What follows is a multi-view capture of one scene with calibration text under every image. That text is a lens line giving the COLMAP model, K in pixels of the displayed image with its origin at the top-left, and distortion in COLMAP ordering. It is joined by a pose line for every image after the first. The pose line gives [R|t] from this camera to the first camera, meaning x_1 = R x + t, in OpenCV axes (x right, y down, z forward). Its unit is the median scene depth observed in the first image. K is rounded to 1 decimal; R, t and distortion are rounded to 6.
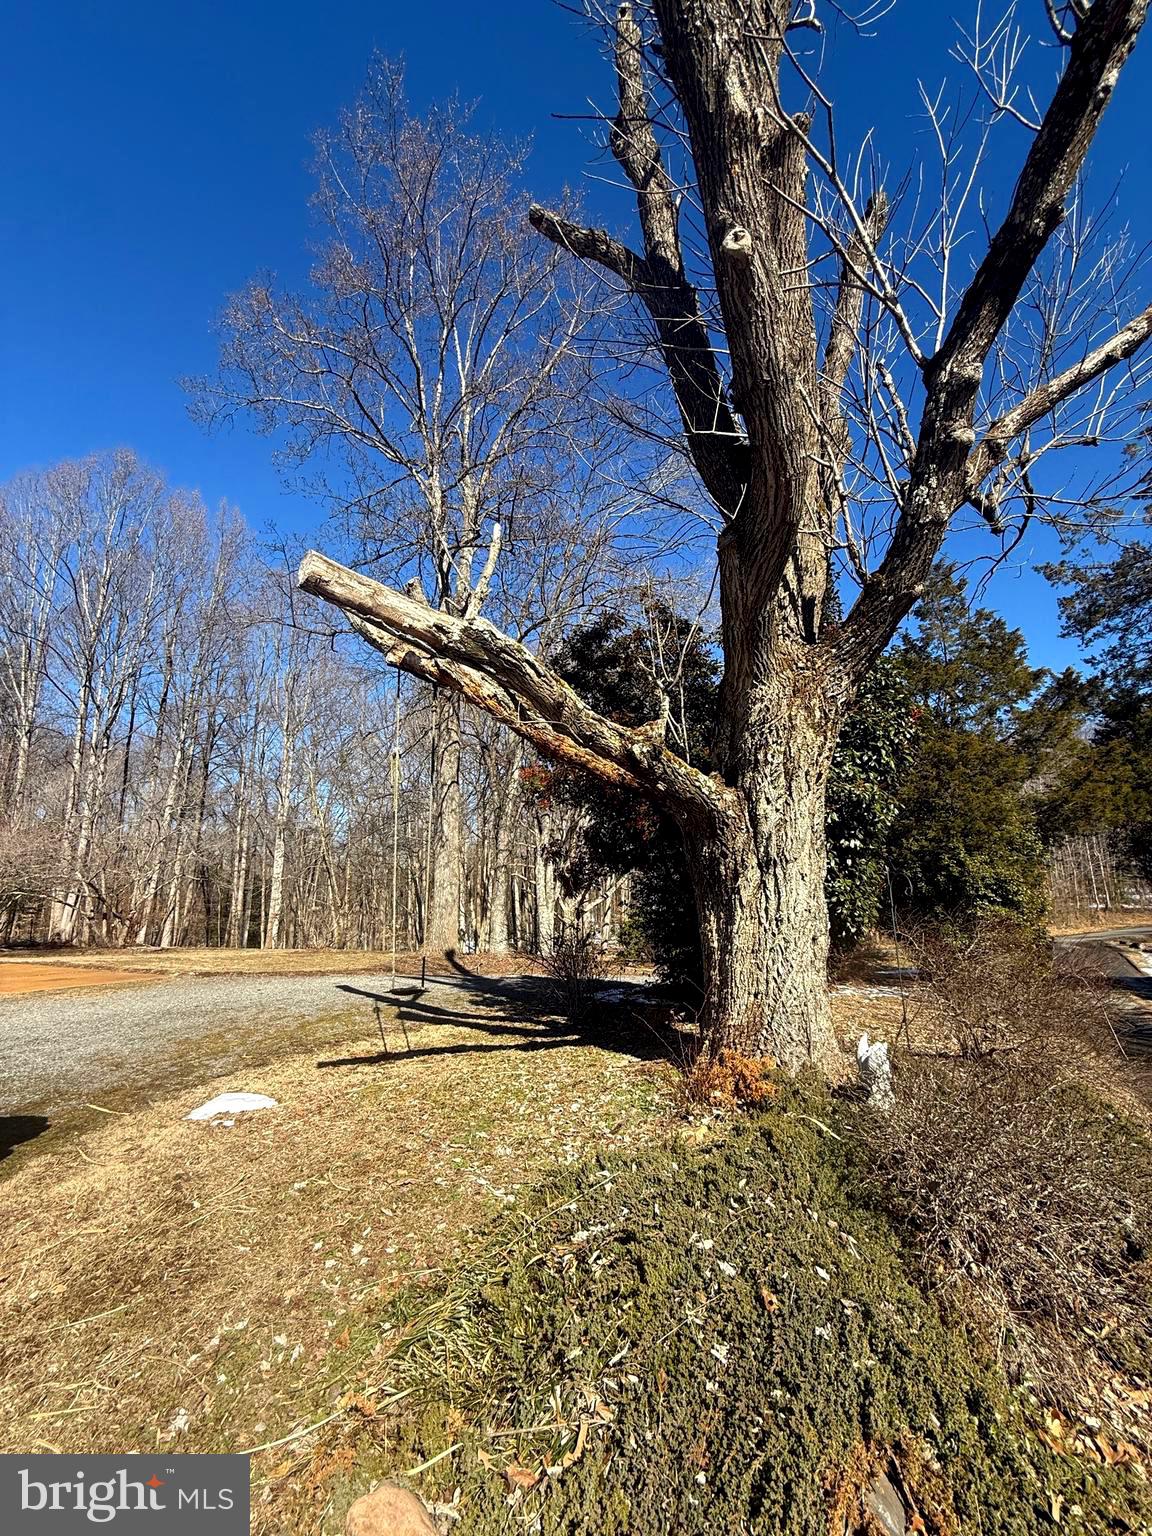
lens RADIAL K [[615.0, 0, 580.9], [0, 615.0, 763.4], [0, 0, 1]] dist [-0.002181, 0.000376]
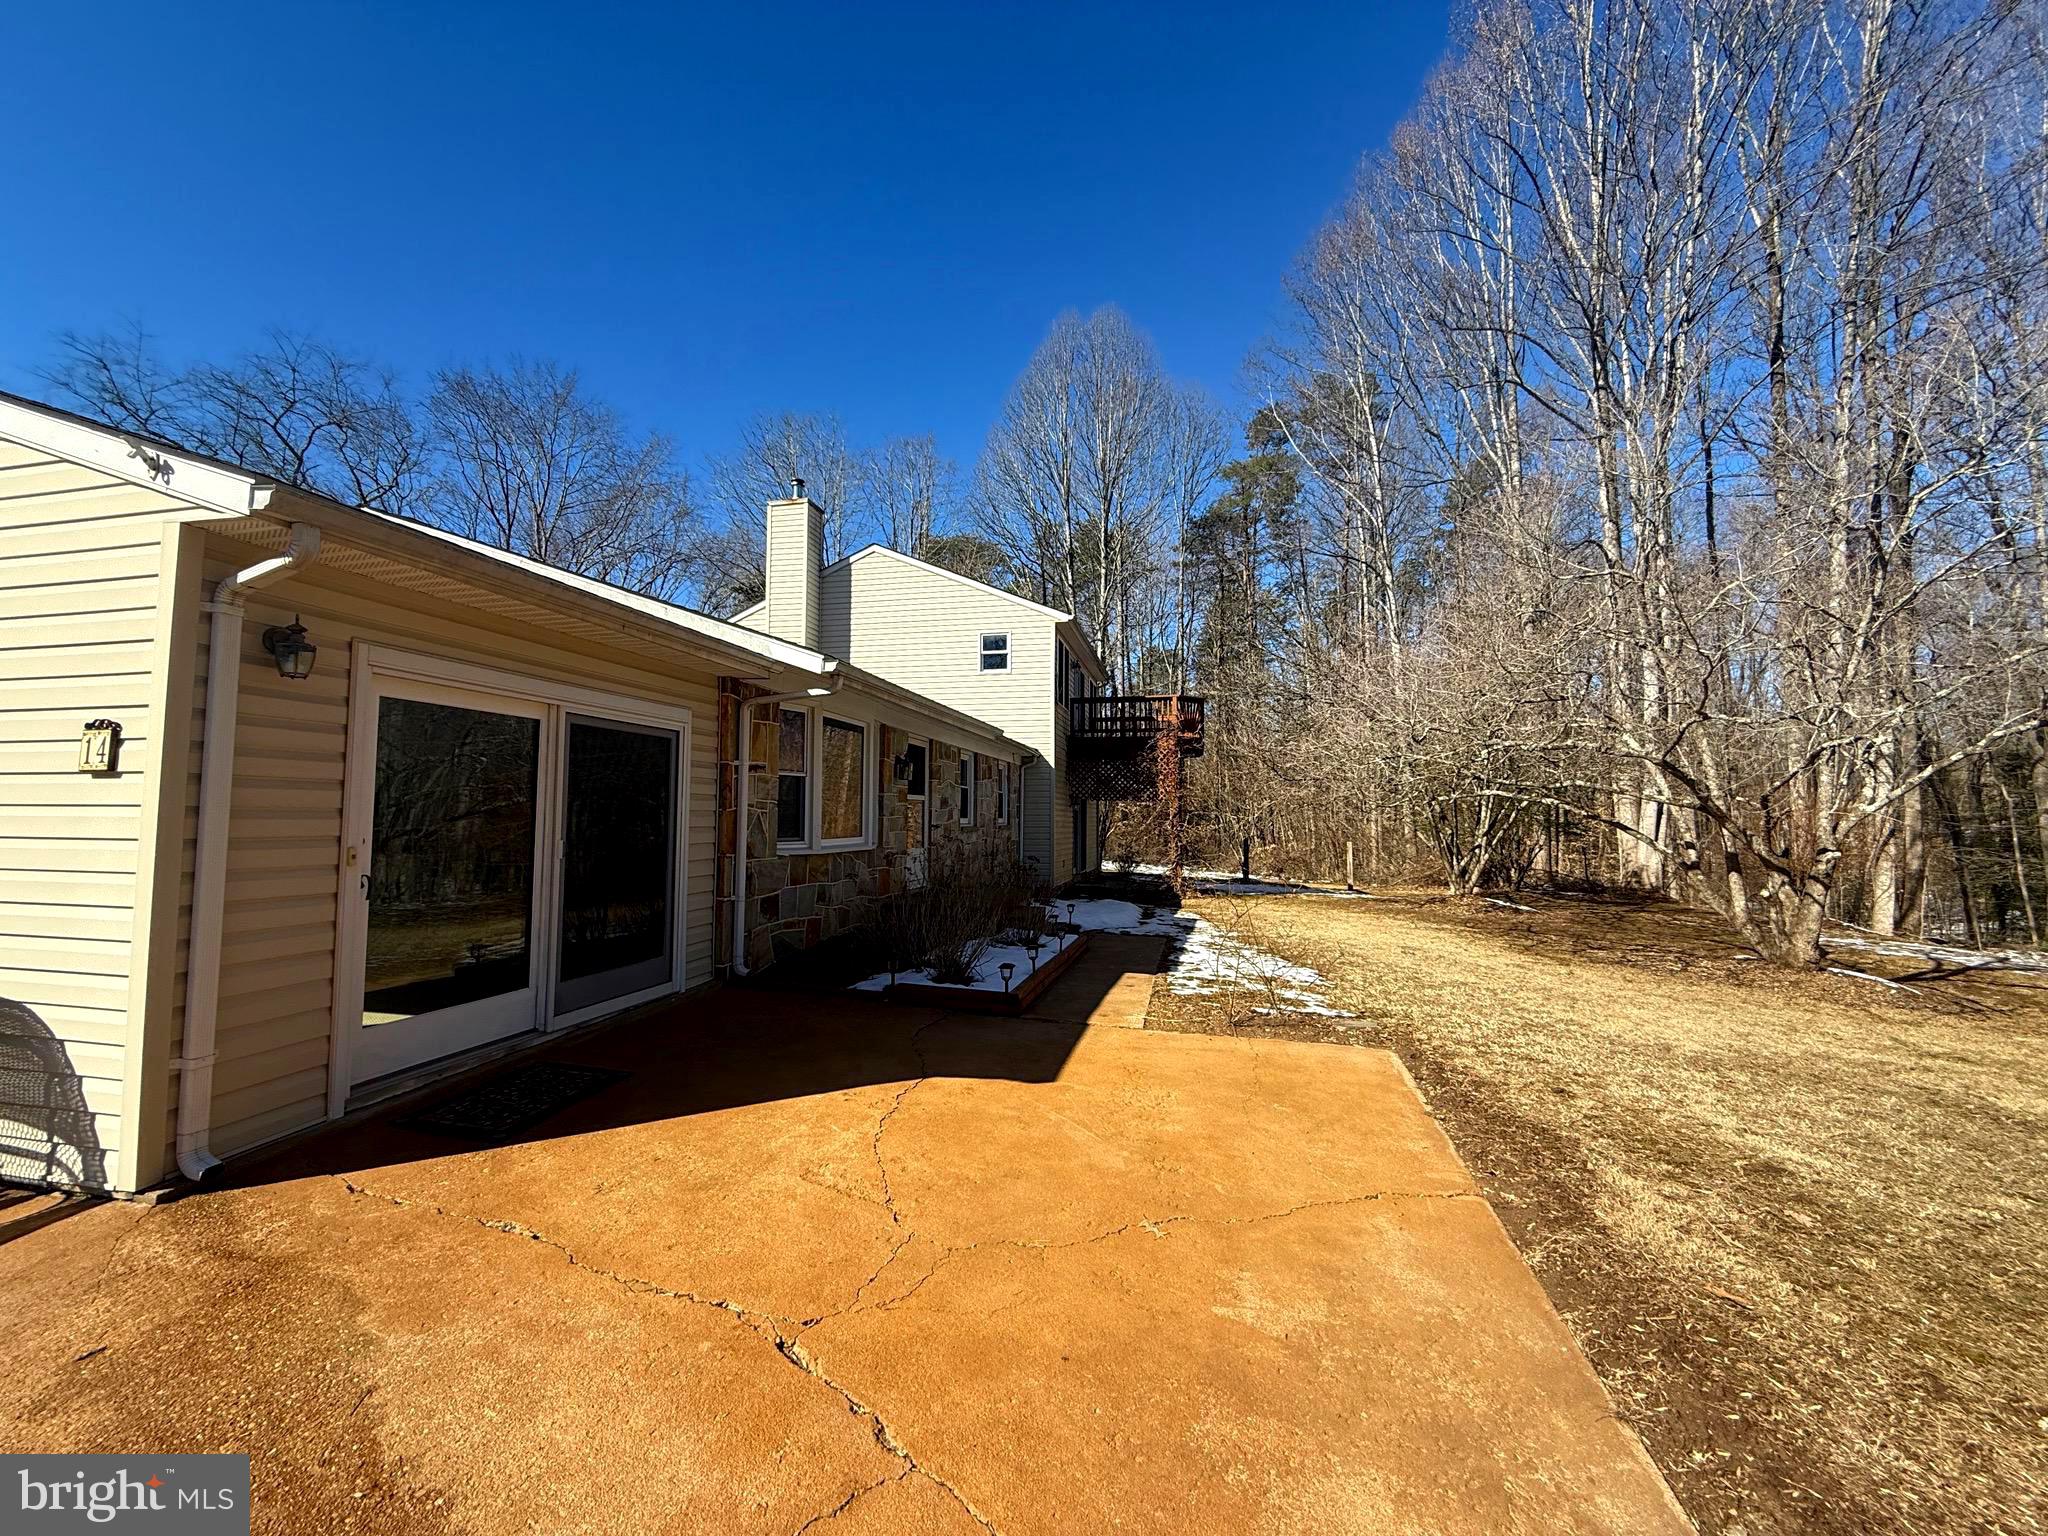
lens RADIAL K [[820.0, 0, 1024.7], [0, 820.0, 767.2], [0, 0, 1]] dist [-0.002181, 0.000376]
pose [[0.219920, -0.033200, -0.974953, -0.379077], [0.202378, 0.979230, 0.012304, 0.103540], [0.954295, -0.200015, 0.222071, 0.486503]]
